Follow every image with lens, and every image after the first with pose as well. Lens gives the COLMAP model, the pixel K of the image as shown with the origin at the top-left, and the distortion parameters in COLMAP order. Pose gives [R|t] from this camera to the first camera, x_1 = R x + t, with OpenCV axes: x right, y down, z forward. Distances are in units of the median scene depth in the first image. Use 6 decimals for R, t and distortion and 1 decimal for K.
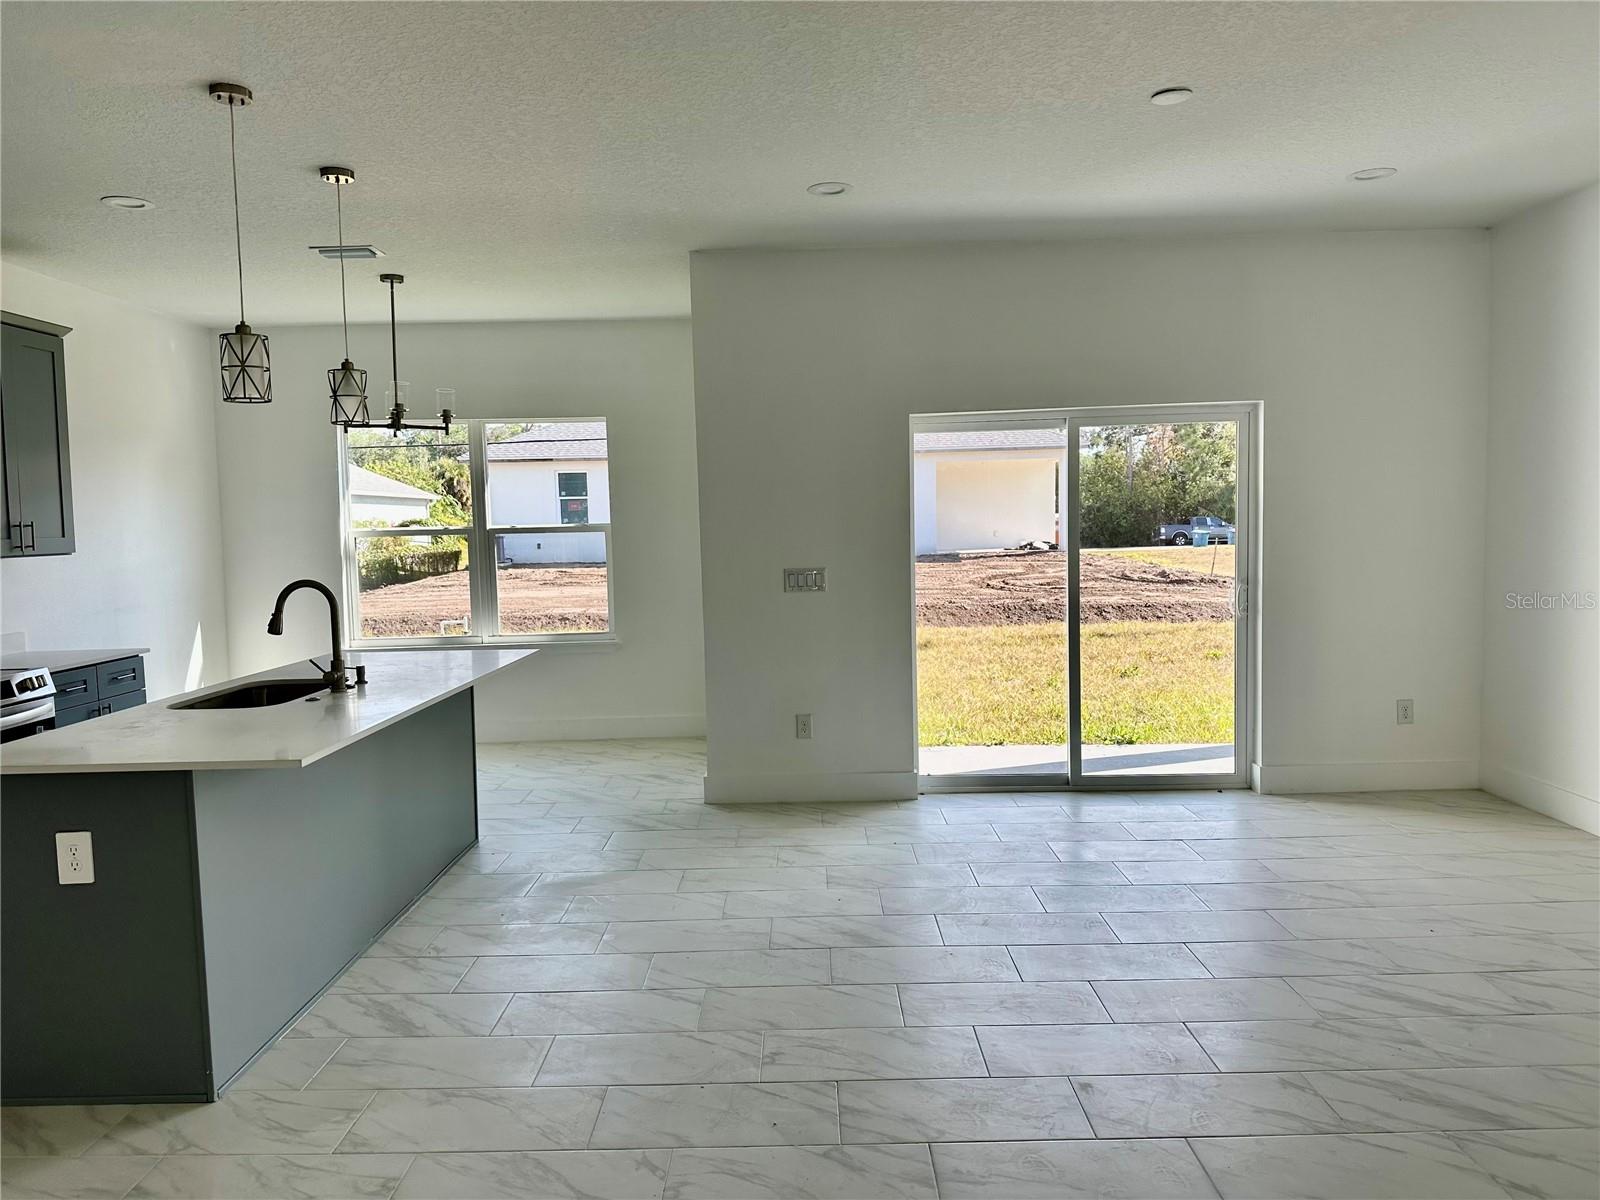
lens RADIAL K [[1122.5, 0, 800.8], [0, 1122.5, 608.7], [0, 0, 1]] dist [0.039083, -0.033705]
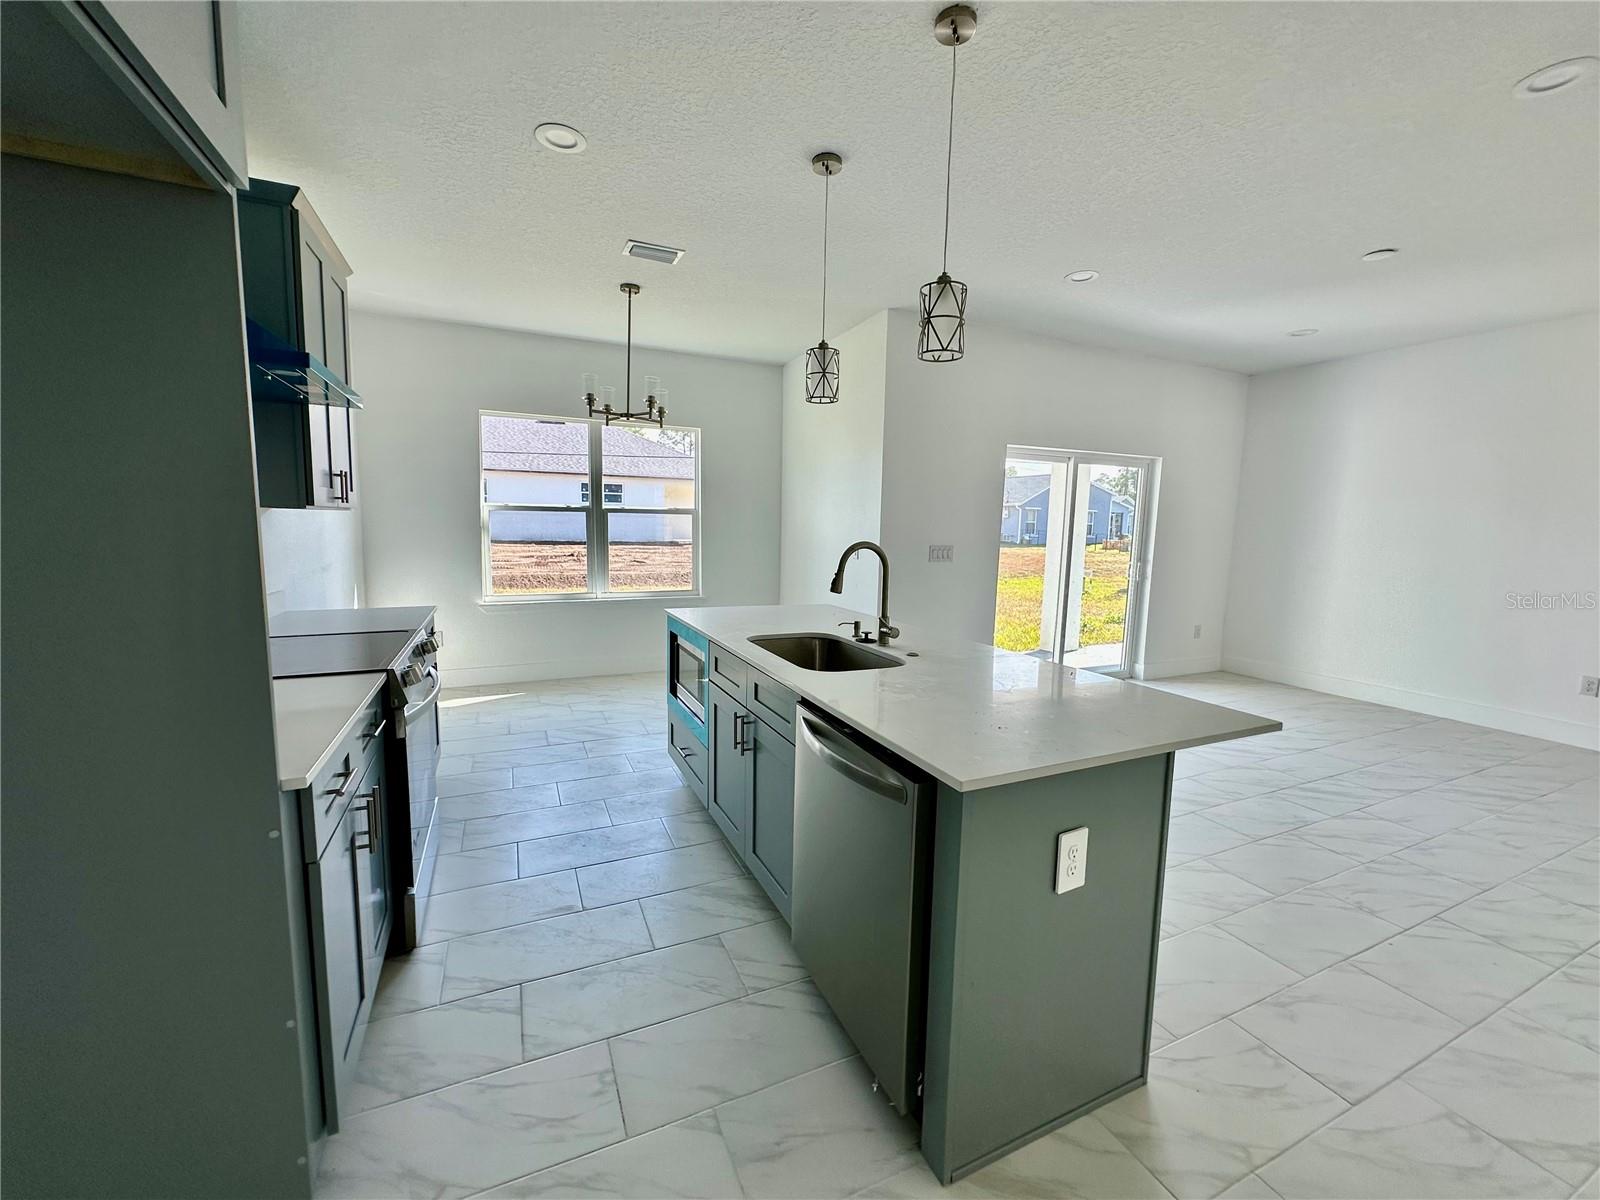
lens RADIAL K [[635.6, 0, 797.7], [0, 635.6, 602.3], [0, 0, 1]] dist [-0.007678, 0.001055]
pose [[0.905633, -0.009338, 0.423960, -0.571235], [-0.008442, 0.999162, 0.040041, 0.006421], [-0.423979, -0.039842, 0.904795, 0.374828]]
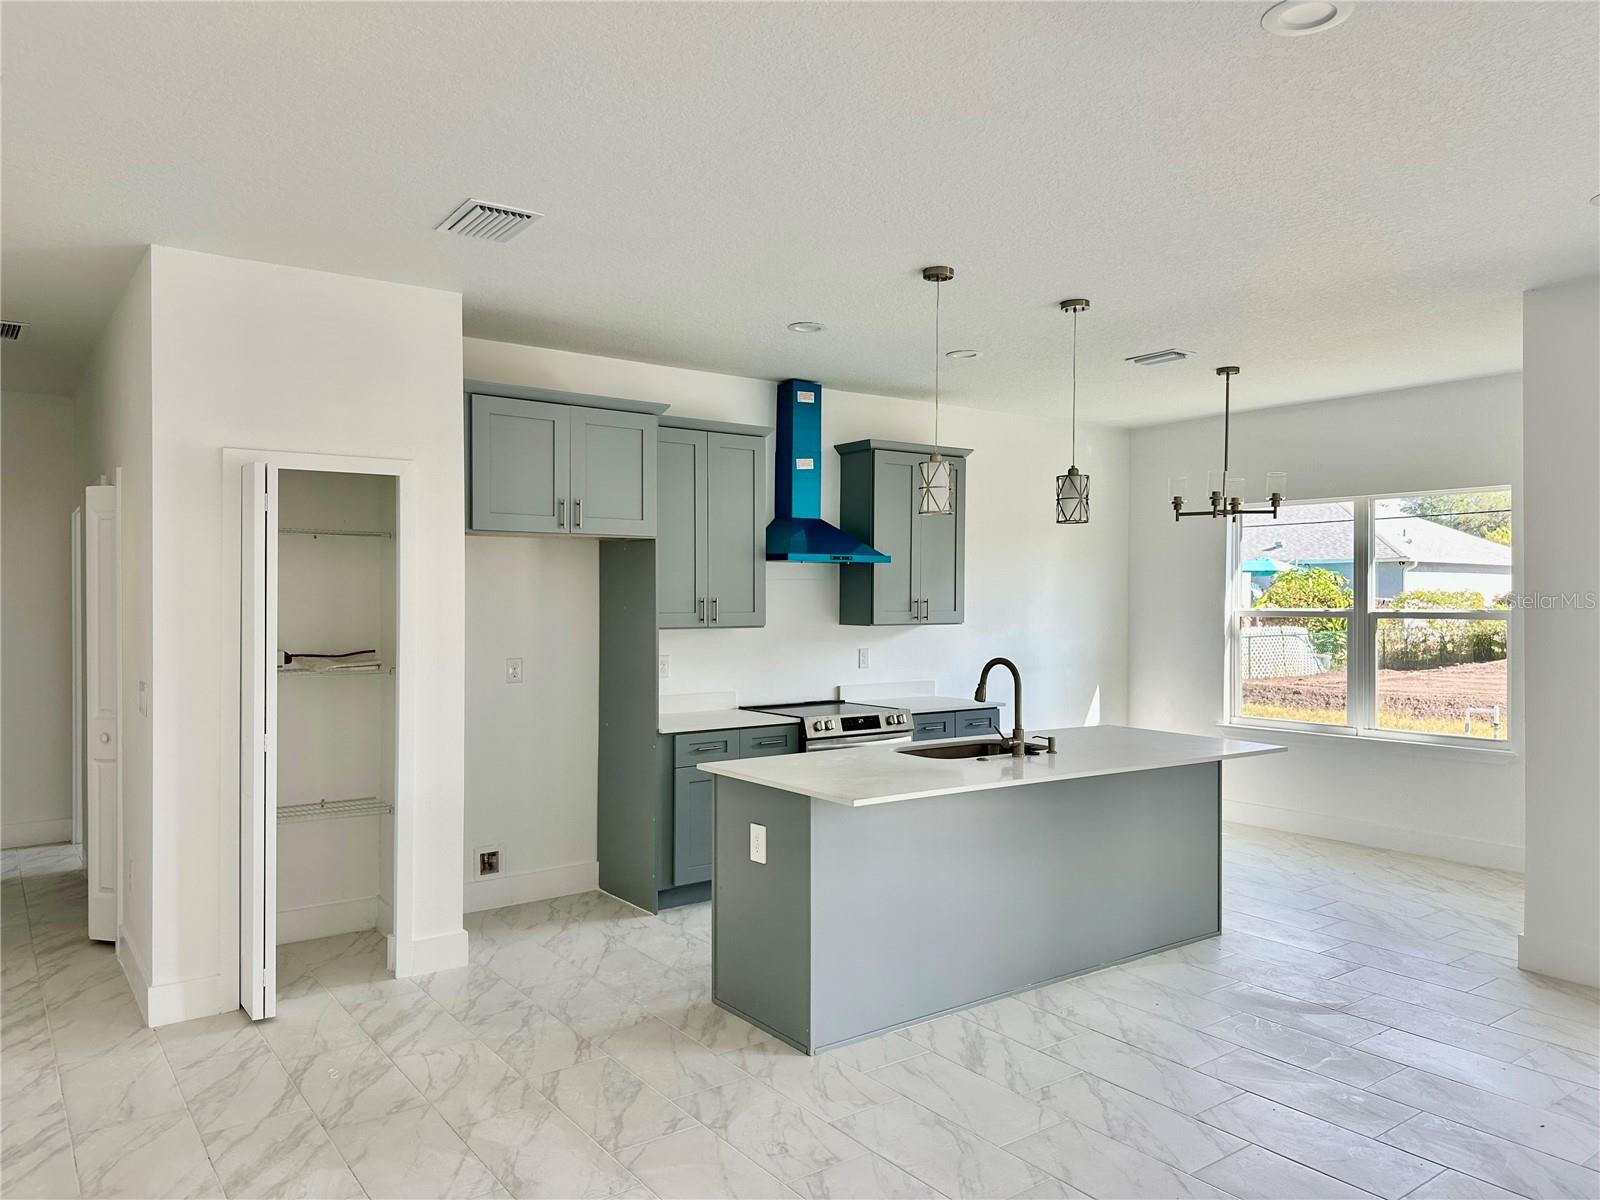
lens RADIAL K [[1122.5, 0, 799.3], [0, 1122.5, 602.7], [0, 0, 1]] dist [0.039083, -0.033705]
pose [[0.594268, 0.028162, -0.803774, 0.285501], [-0.079610, 0.996539, -0.023944, -0.028834], [0.800317, 0.078217, 0.594453, 0.102394]]
